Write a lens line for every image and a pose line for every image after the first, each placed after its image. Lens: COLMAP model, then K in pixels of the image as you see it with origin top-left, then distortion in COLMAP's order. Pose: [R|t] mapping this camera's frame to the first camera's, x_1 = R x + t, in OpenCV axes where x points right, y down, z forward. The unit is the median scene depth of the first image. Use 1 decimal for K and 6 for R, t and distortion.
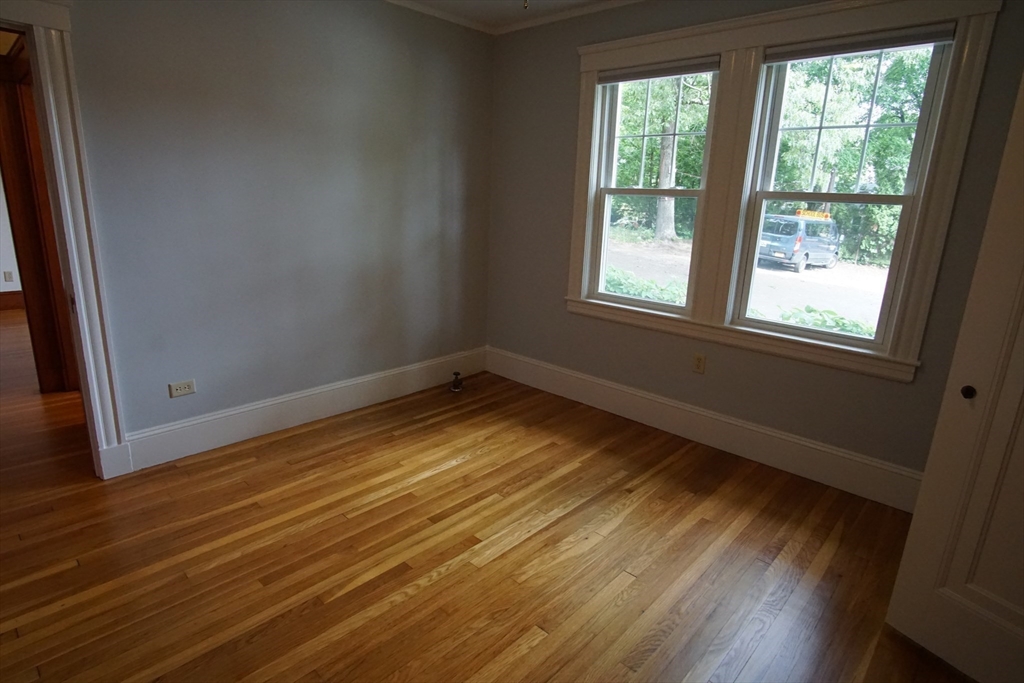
lens RADIAL K [[545.2, 0, 506.6], [0, 545.2, 339.6], [0, 0, 1]] dist [-0.029008, 0.004381]
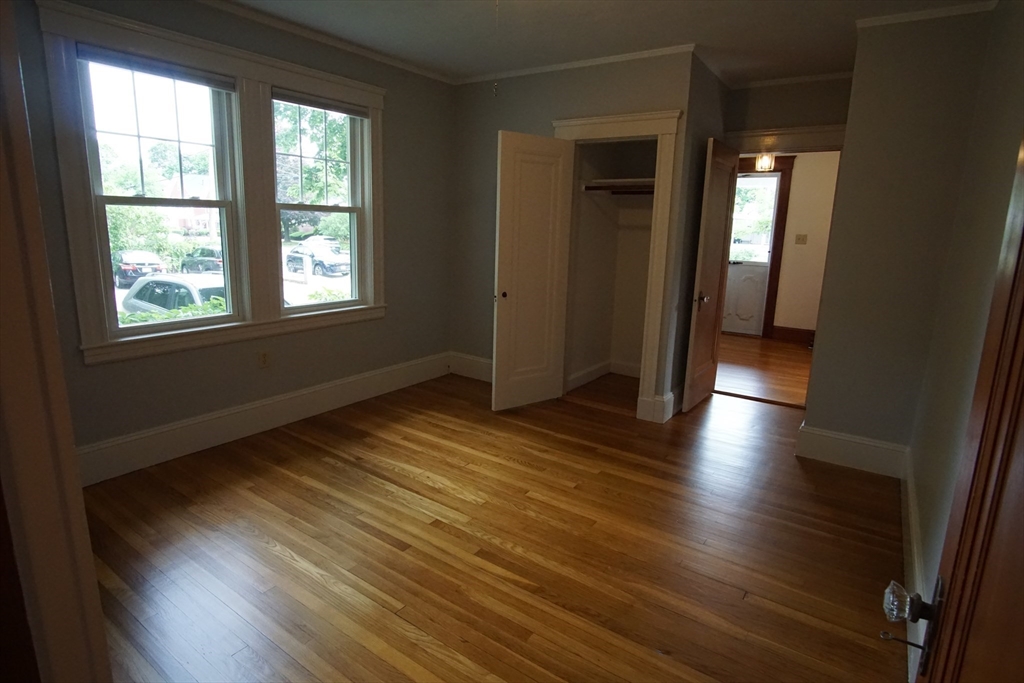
lens RADIAL K [[545.2, 0, 509.3], [0, 545.2, 337.4], [0, 0, 1]] dist [-0.029008, 0.004381]
pose [[-0.147468, -0.240143, 0.959471, -0.872171], [0.216640, 0.938678, 0.268236, -0.210995], [-0.965049, 0.247416, -0.086400, 0.701615]]
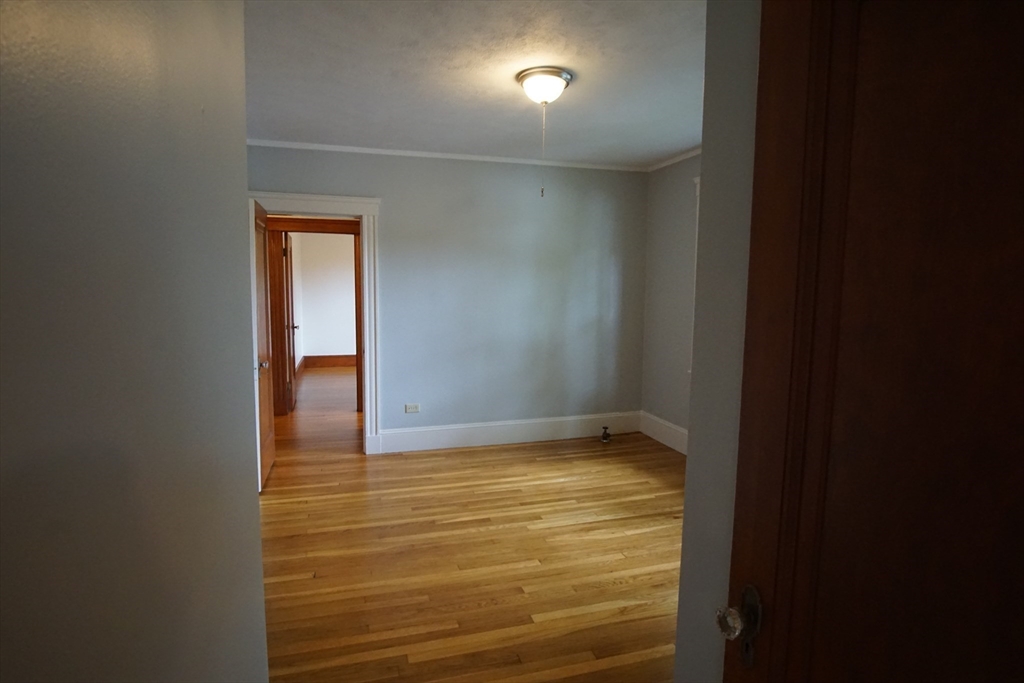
lens RADIAL K [[545.2, 0, 506.5], [0, 545.2, 340.9], [0, 0, 1]] dist [-0.029008, 0.004381]
pose [[0.861910, 0.020873, -0.506631, 0.501004], [-0.102572, 0.985673, -0.133892, 0.080992], [0.496578, 0.167369, 0.851703, -0.324649]]
